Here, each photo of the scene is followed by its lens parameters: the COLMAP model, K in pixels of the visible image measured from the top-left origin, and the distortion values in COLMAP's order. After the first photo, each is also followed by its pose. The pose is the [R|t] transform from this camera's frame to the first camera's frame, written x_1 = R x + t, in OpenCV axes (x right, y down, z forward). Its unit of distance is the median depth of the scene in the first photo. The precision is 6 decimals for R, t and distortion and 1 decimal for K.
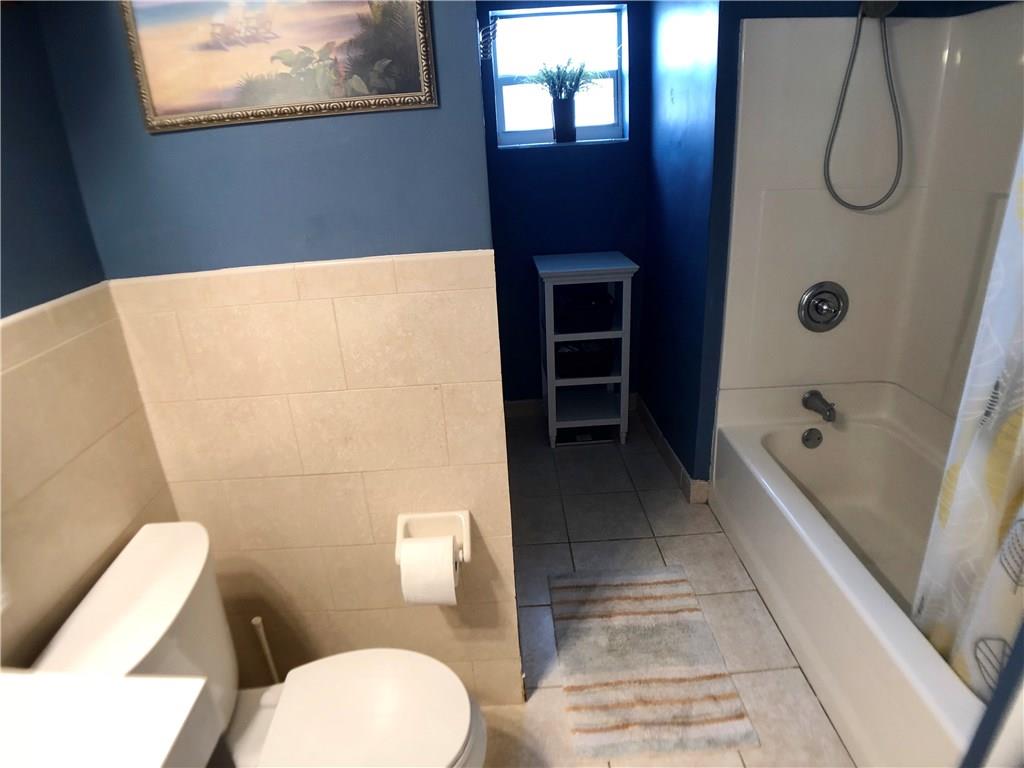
lens RADIAL K [[568.8, 0, 512.0], [0, 568.8, 384.0], [0, 0, 1]] dist [-0.074543, 0.001332]
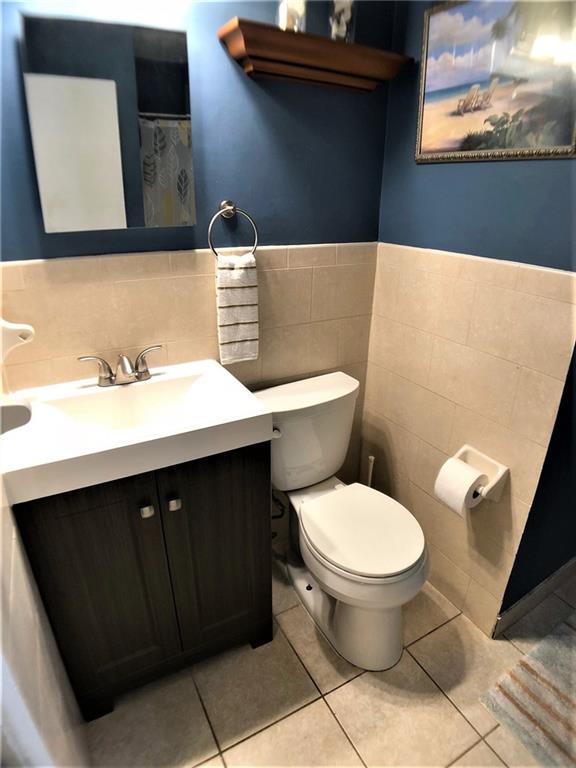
lens RADIAL K [[426.6, 0, 285.1], [0, 426.6, 357.4], [0, 0, 1]] dist [-0.074543, 0.001332]
pose [[0.487865, 0.374072, -0.788706, 0.360139], [-0.357420, 0.909918, 0.210474, -0.025162], [0.796391, 0.179216, 0.577618, 0.004932]]
